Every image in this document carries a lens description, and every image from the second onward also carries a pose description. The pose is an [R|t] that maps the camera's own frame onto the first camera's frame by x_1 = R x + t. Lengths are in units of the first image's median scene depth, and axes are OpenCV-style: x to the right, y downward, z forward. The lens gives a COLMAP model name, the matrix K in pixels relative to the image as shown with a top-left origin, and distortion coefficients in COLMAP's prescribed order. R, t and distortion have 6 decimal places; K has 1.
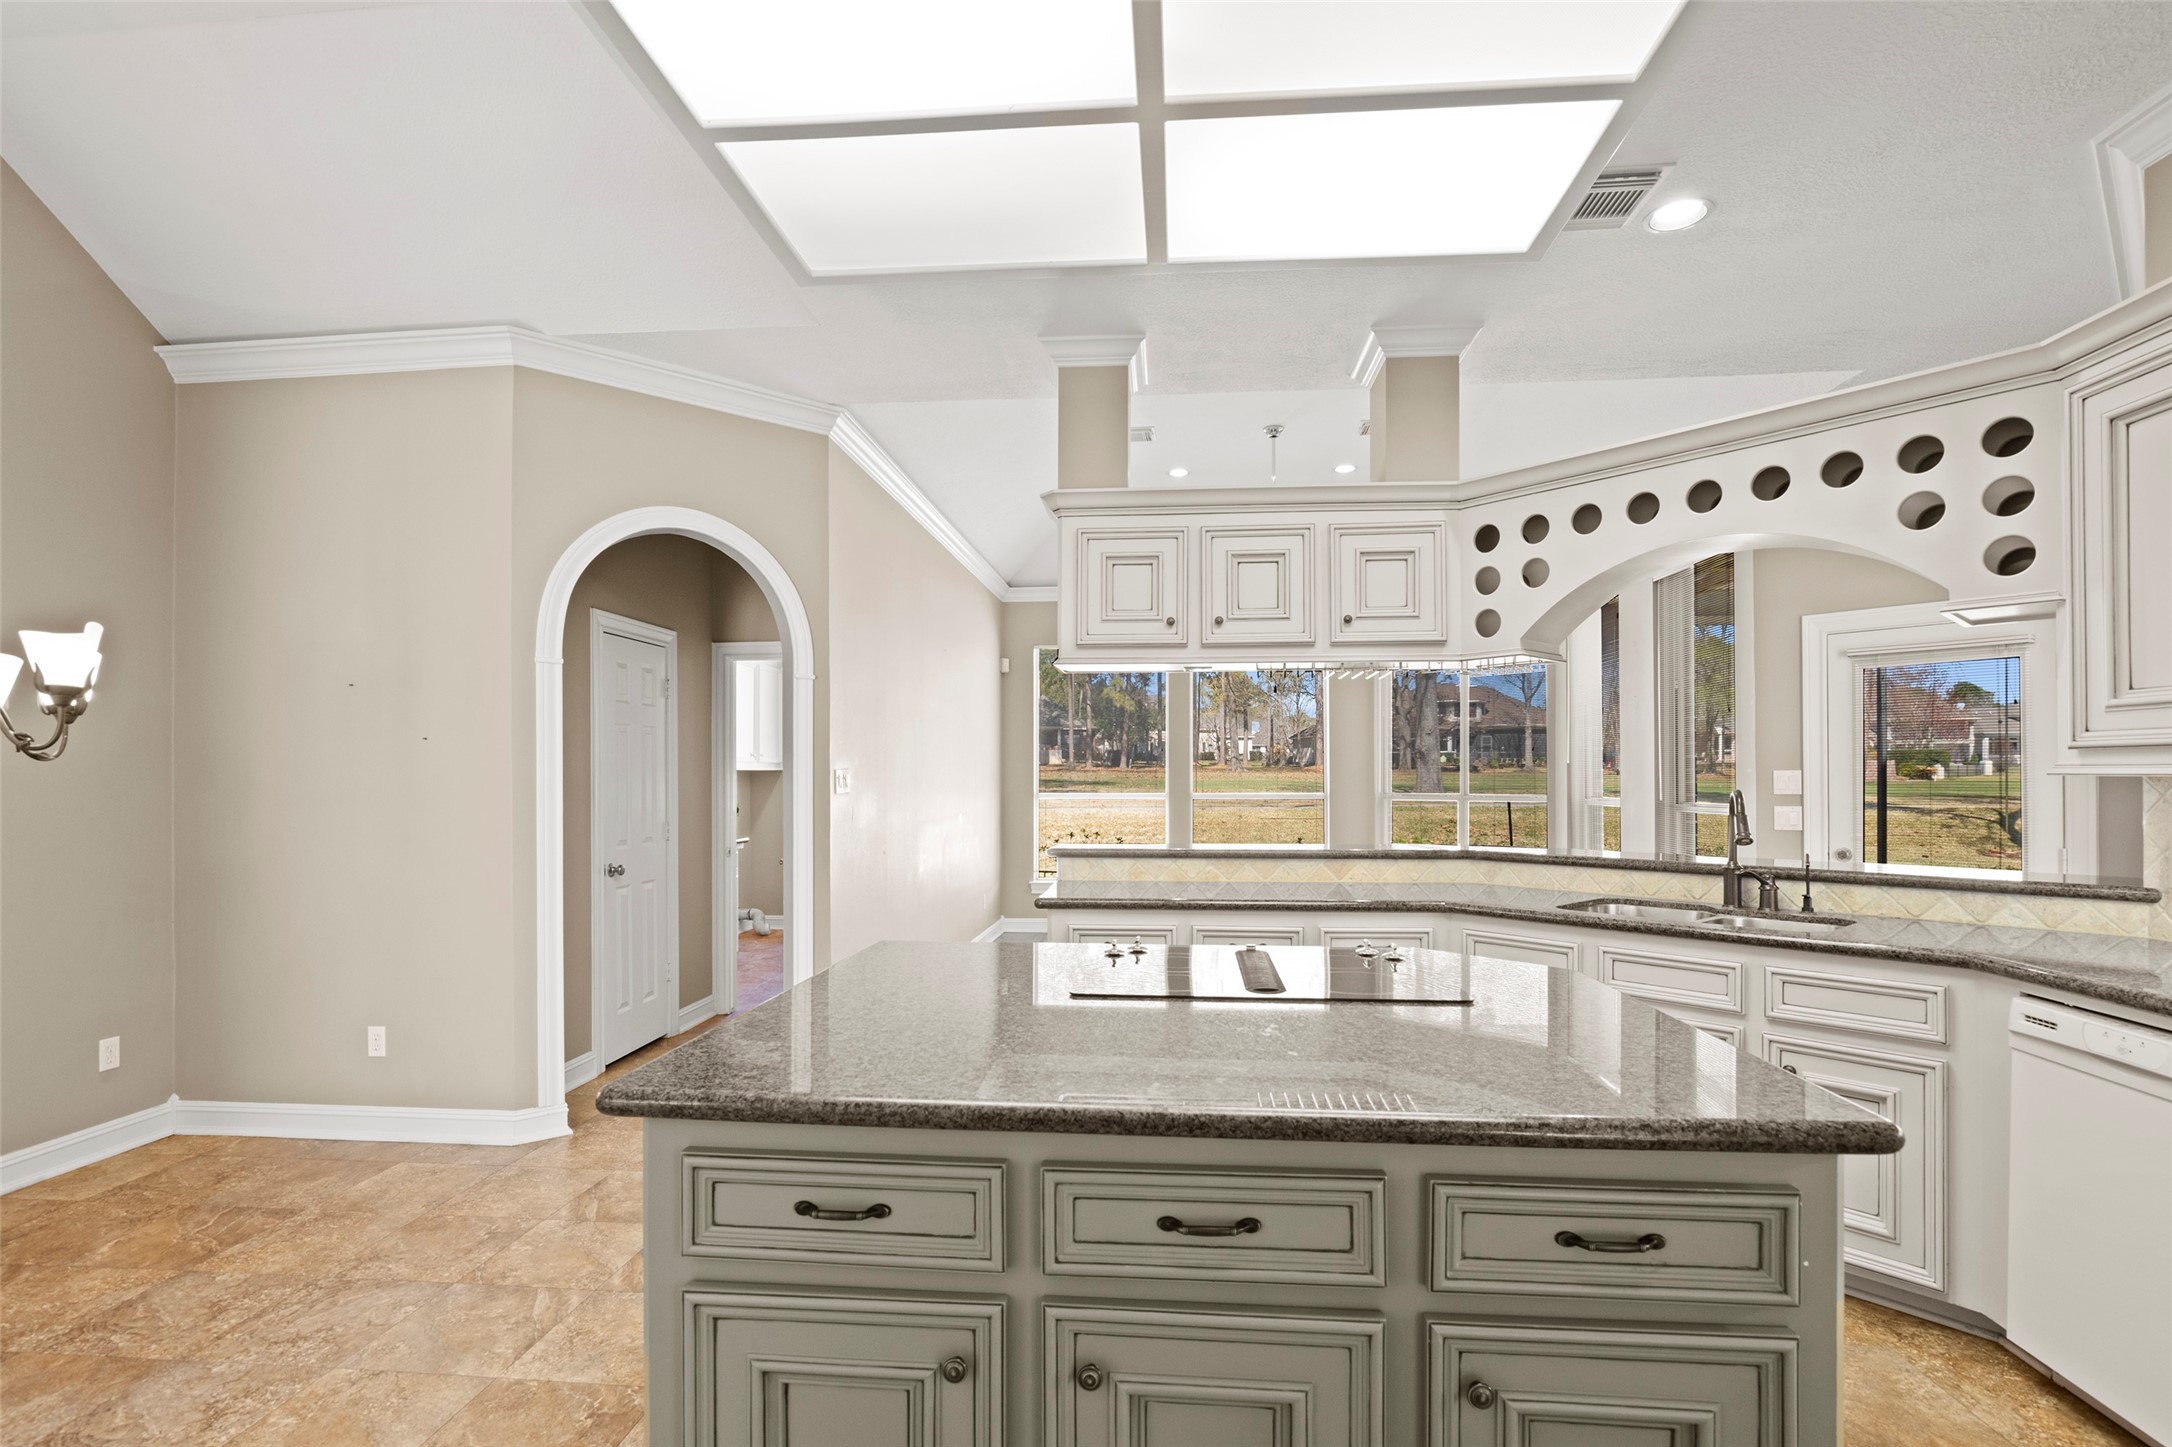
lens RADIAL K [[1041.7, 0, 1087.0], [0, 1041.7, 768.3], [0, 0, 1]] dist [-0.013158, 0.000713]
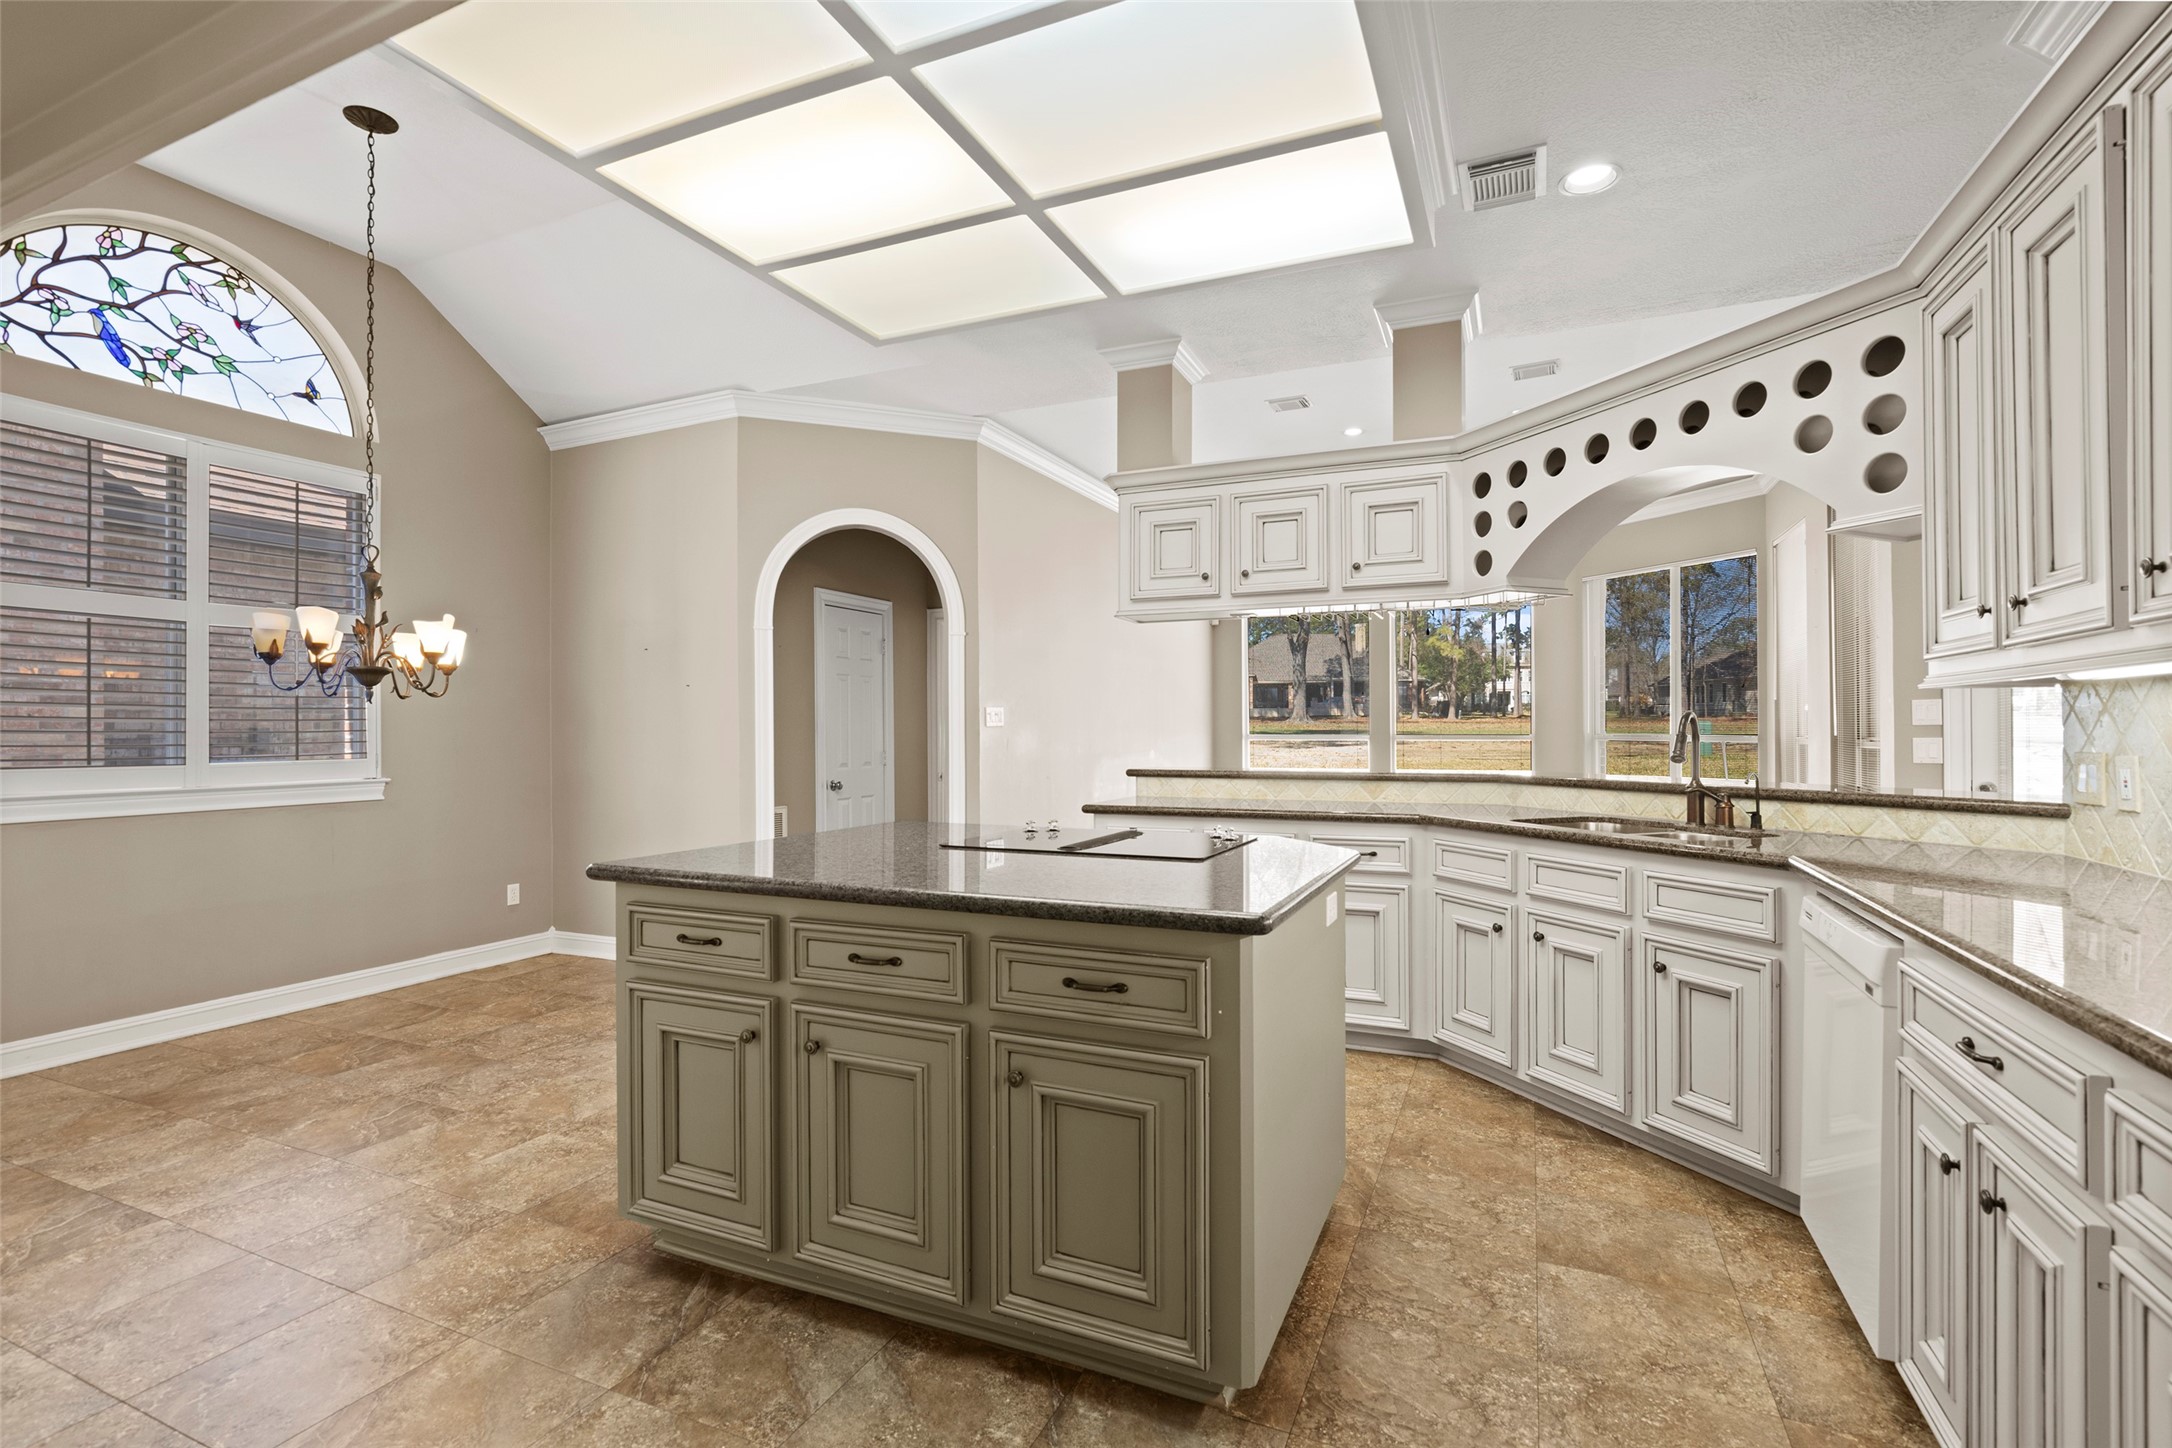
lens RADIAL K [[1006.8, 0, 1086.0], [0, 1006.8, 724.0], [0, 0, 1]] dist [-0.012860, 0.000260]
pose [[0.946366, -0.004414, -0.323068, 0.336857], [0.005250, 0.999985, 0.001718, 0.025582], [0.323055, -0.003322, 0.946374, -0.134507]]
